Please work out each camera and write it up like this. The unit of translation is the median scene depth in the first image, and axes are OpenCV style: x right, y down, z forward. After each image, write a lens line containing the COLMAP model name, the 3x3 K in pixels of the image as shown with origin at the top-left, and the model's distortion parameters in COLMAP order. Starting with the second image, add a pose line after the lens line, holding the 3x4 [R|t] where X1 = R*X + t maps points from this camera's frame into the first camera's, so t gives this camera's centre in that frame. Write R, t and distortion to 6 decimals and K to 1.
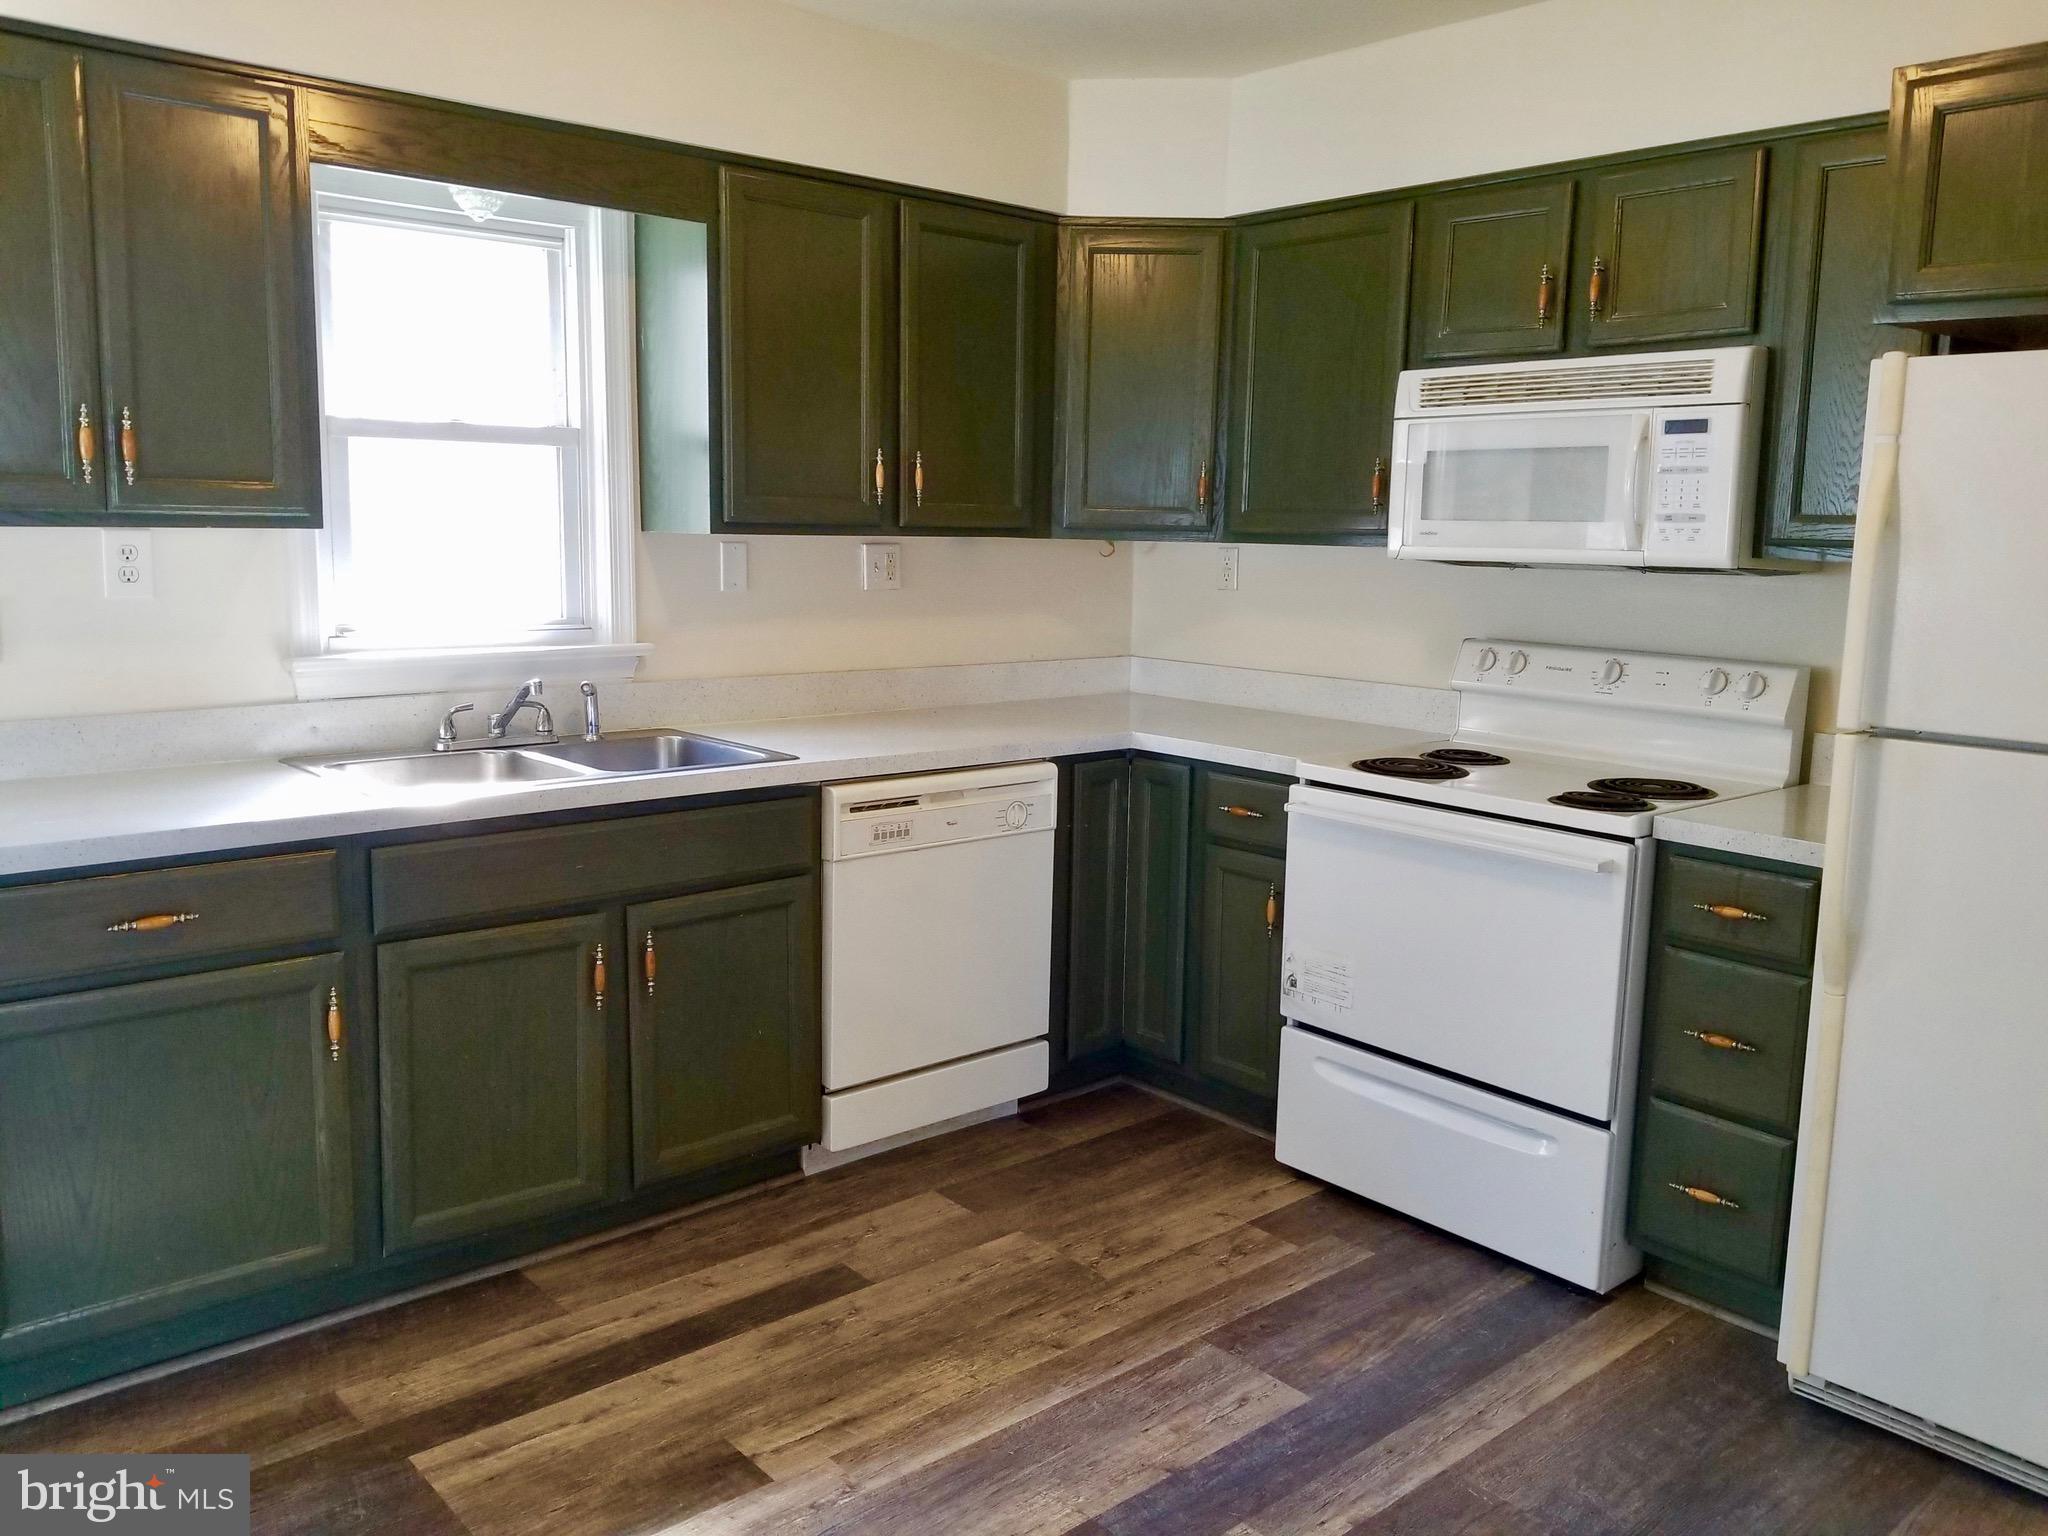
lens RADIAL K [[1609.7, 0, 1024.0], [0, 1609.7, 768.0], [0, 0, 1]] dist [0.052698, -0.081324]
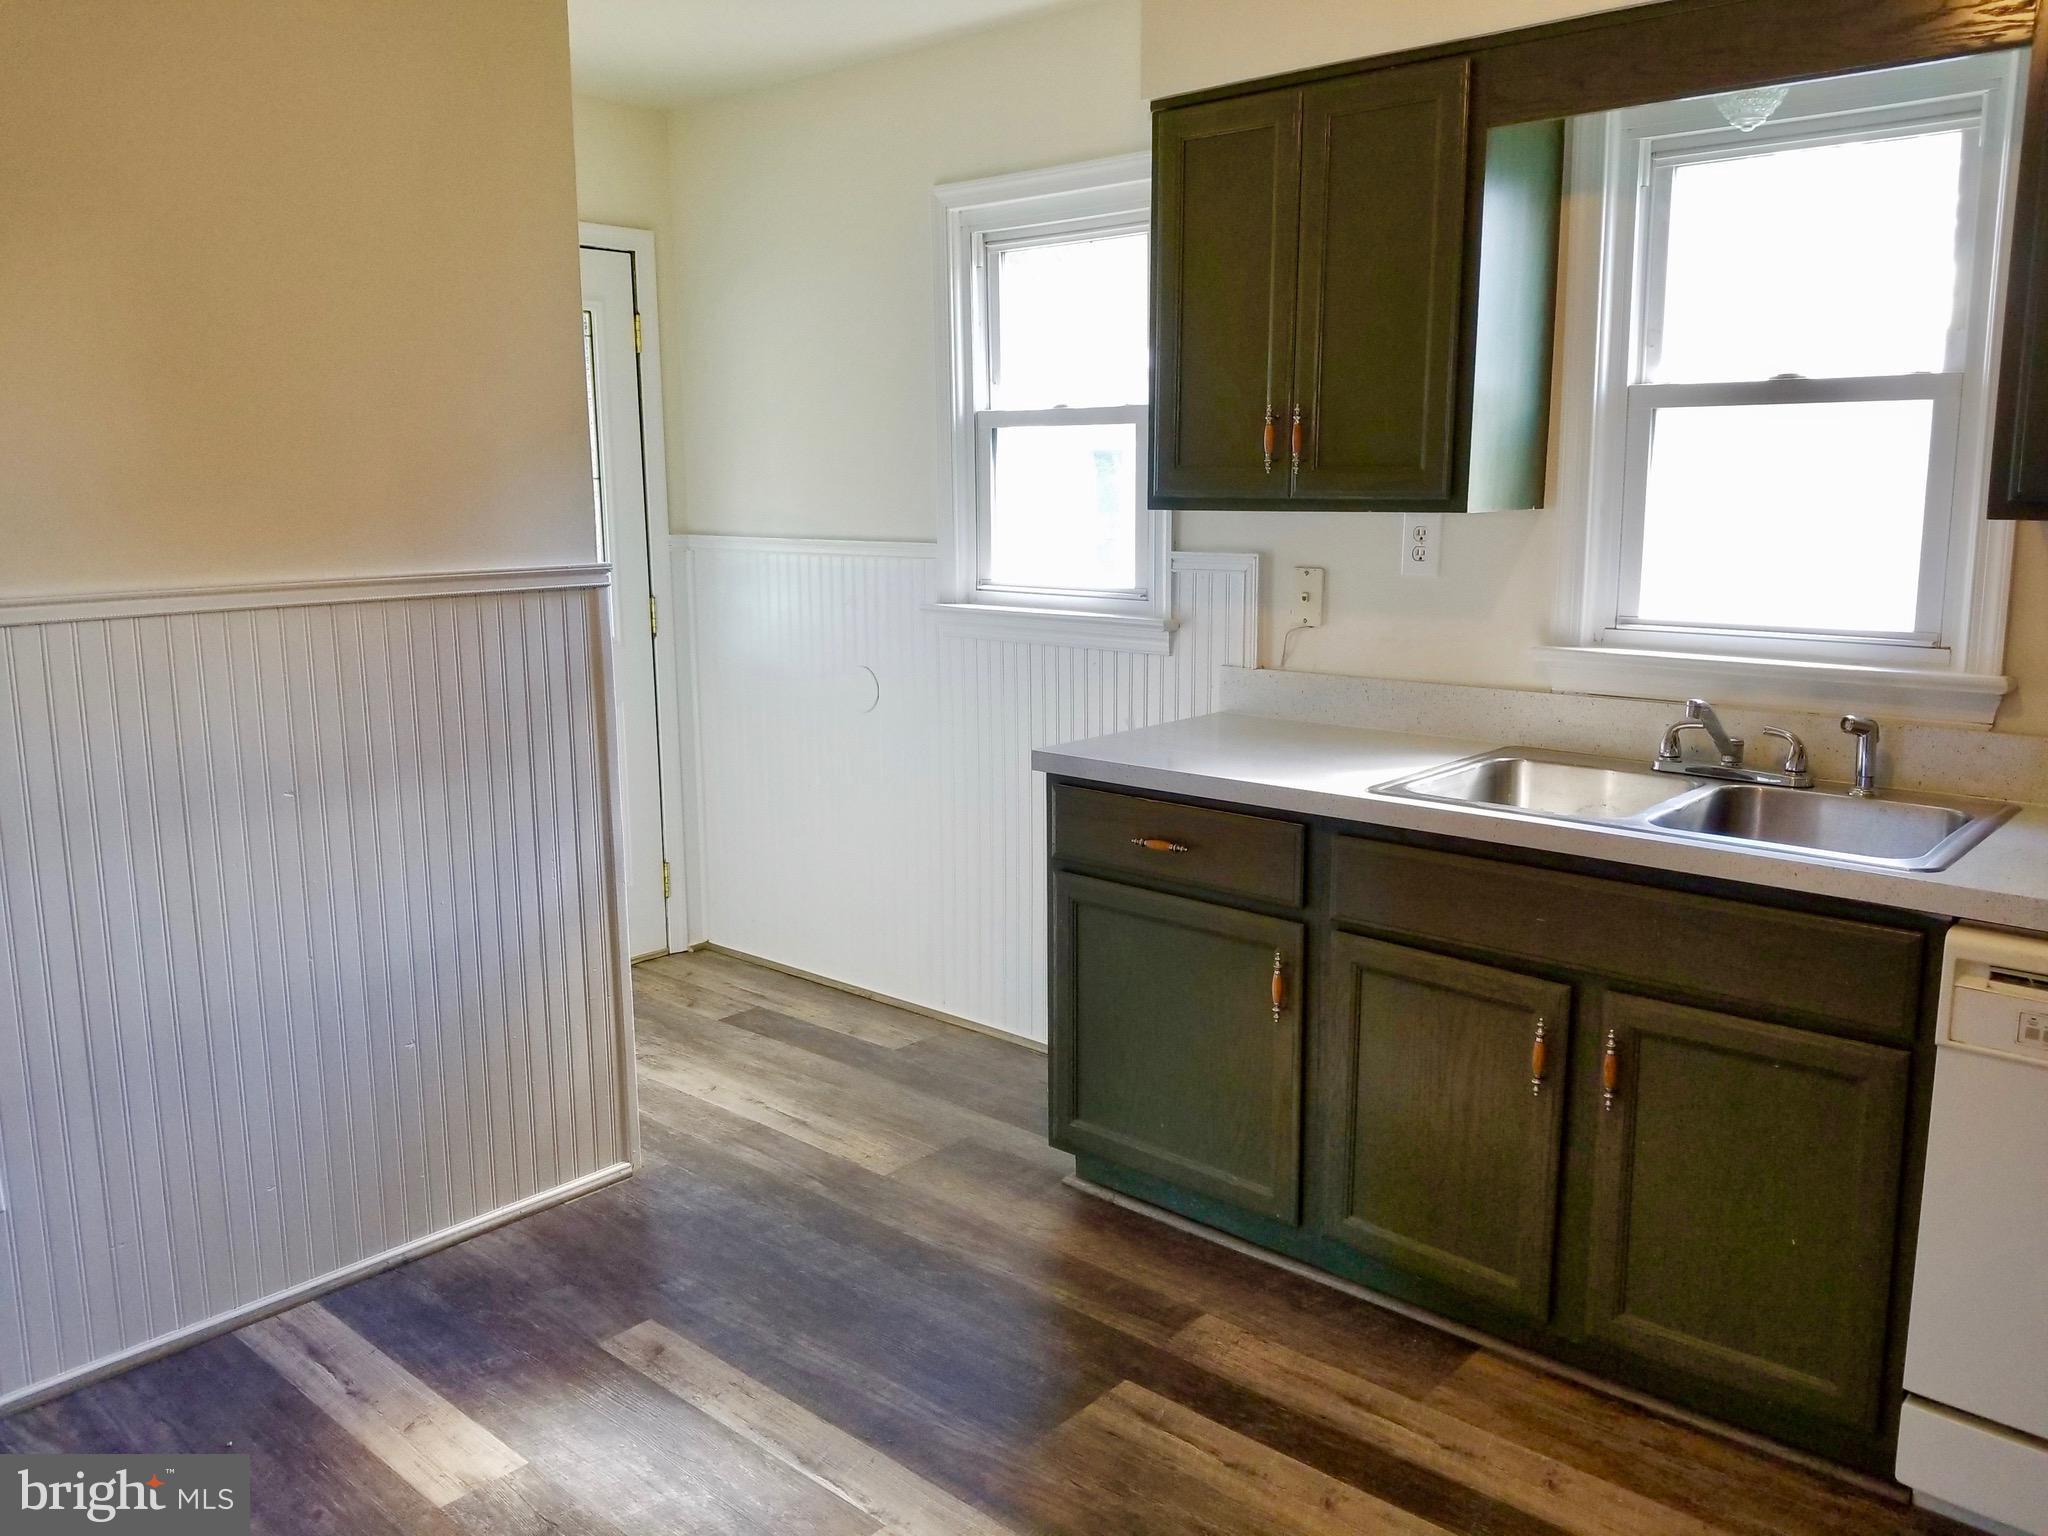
lens RADIAL K [[1609.7, 0, 1024.0], [0, 1609.7, 768.0], [0, 0, 1]] dist [0.052698, -0.081324]
pose [[0.112457, 0.163939, -0.980040, 0.484119], [-0.143696, 0.978611, 0.147211, -0.097437], [0.983211, 0.124273, 0.133609, 0.597869]]
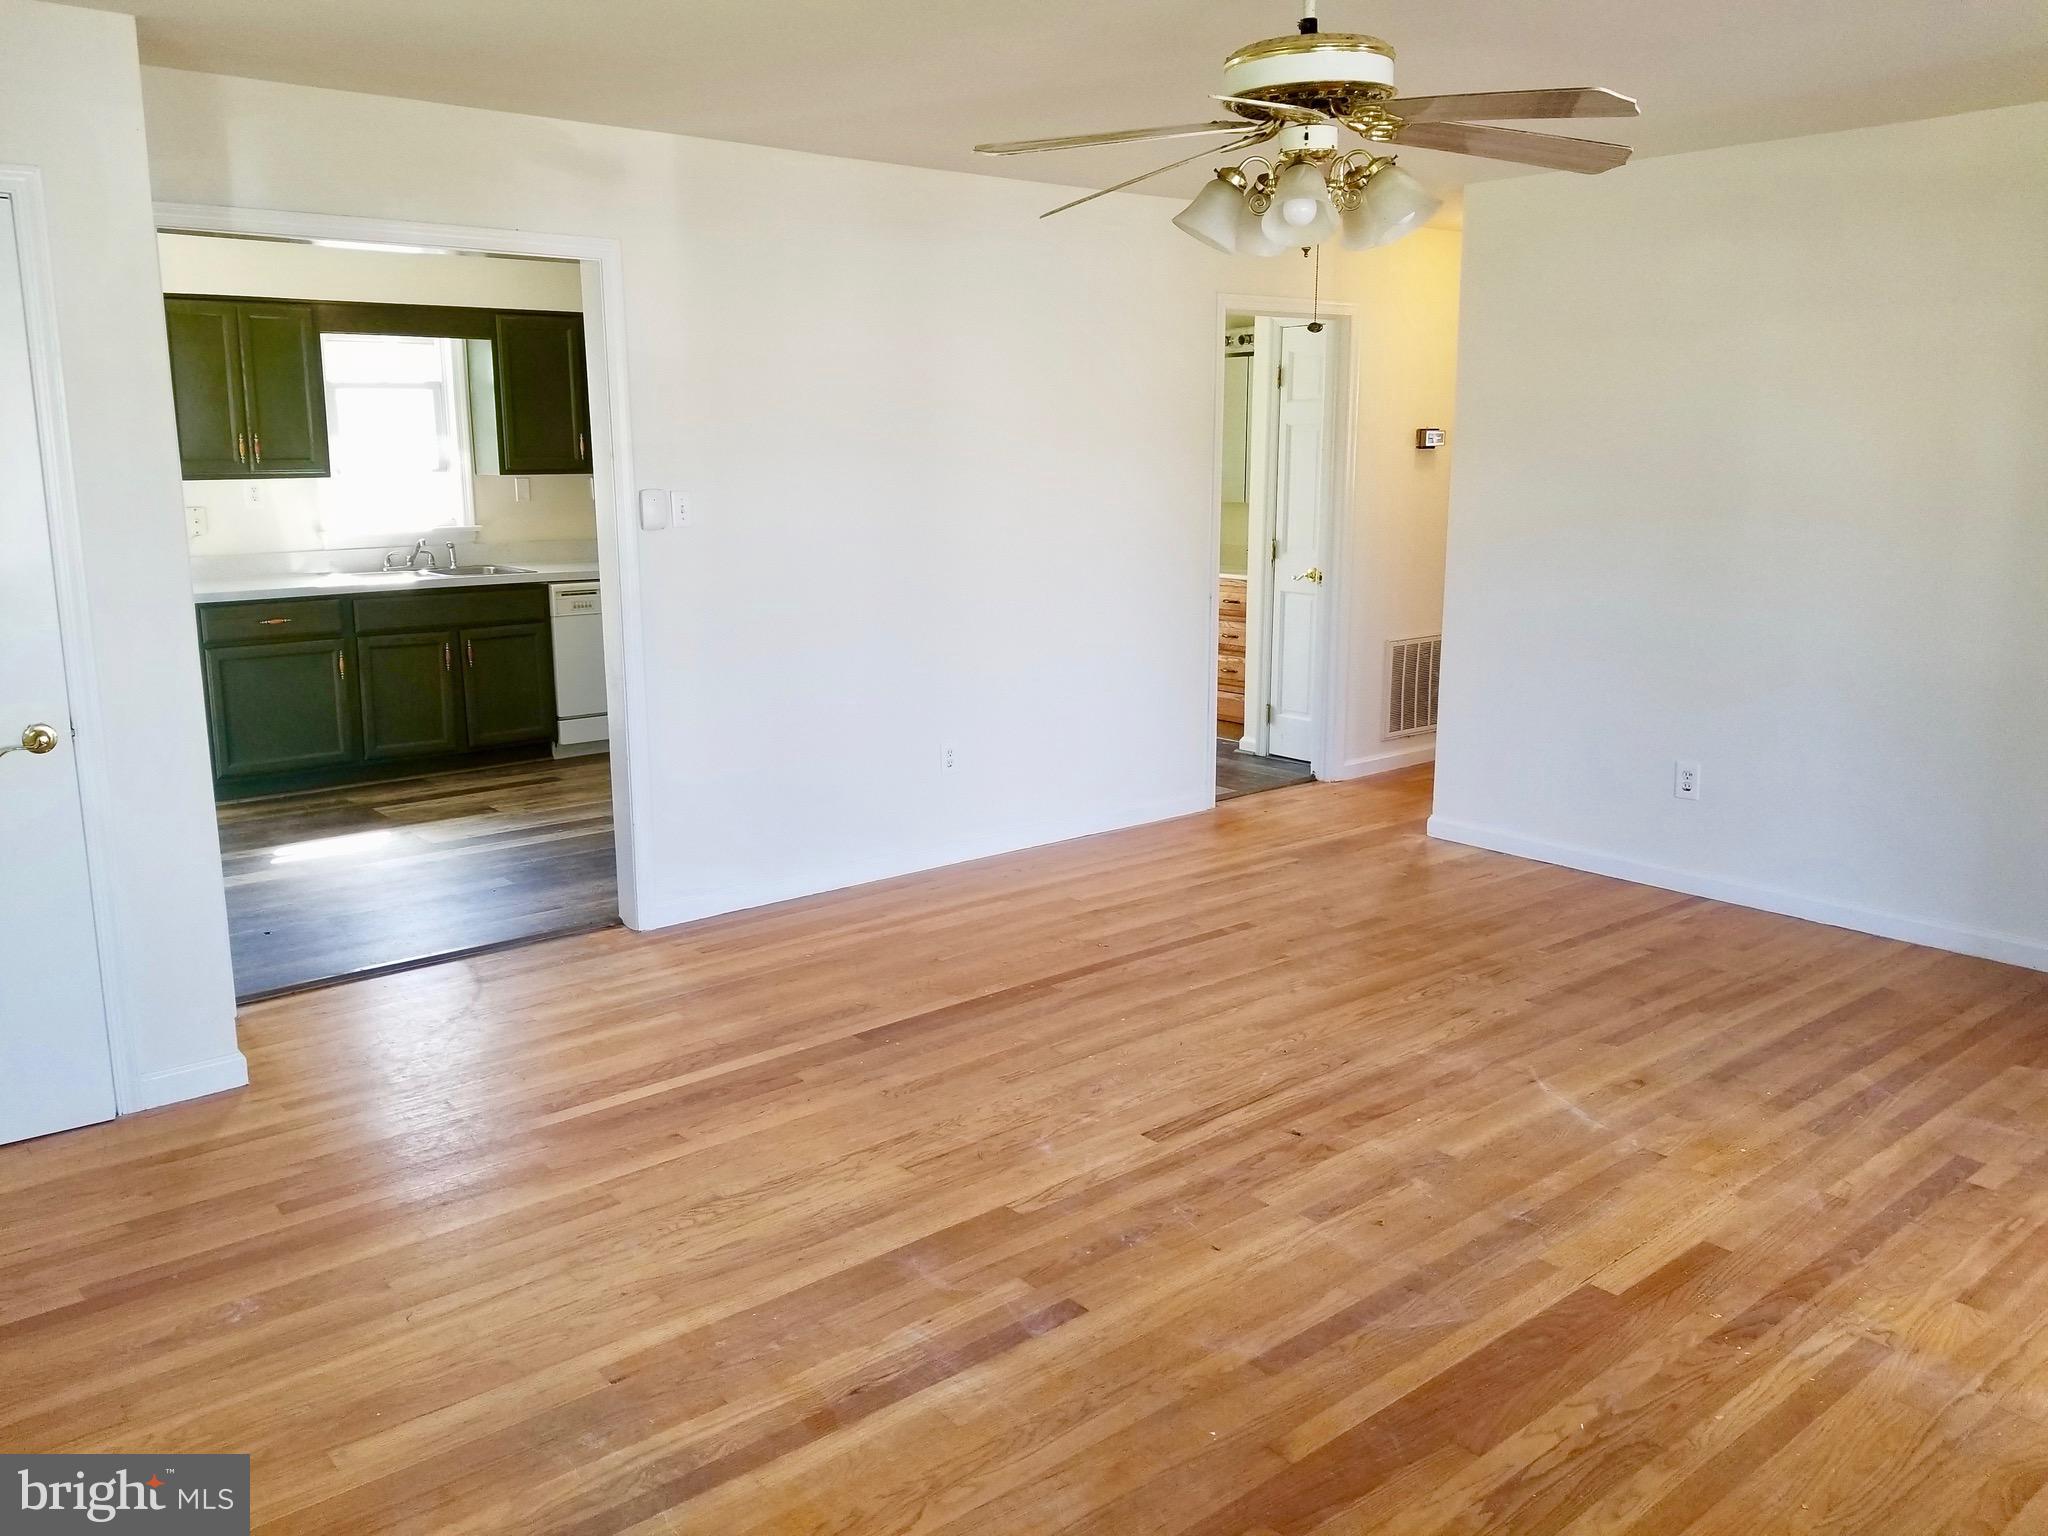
lens RADIAL K [[1609.7, 0, 1024.0], [0, 1609.7, 768.0], [0, 0, 1]] dist [0.052698, -0.081324]
pose [[0.999748, -0.010829, -0.019658, 0.658920], [0.011949, 0.998258, 0.057782, 0.163274], [0.018998, -0.058002, 0.998136, -1.454888]]
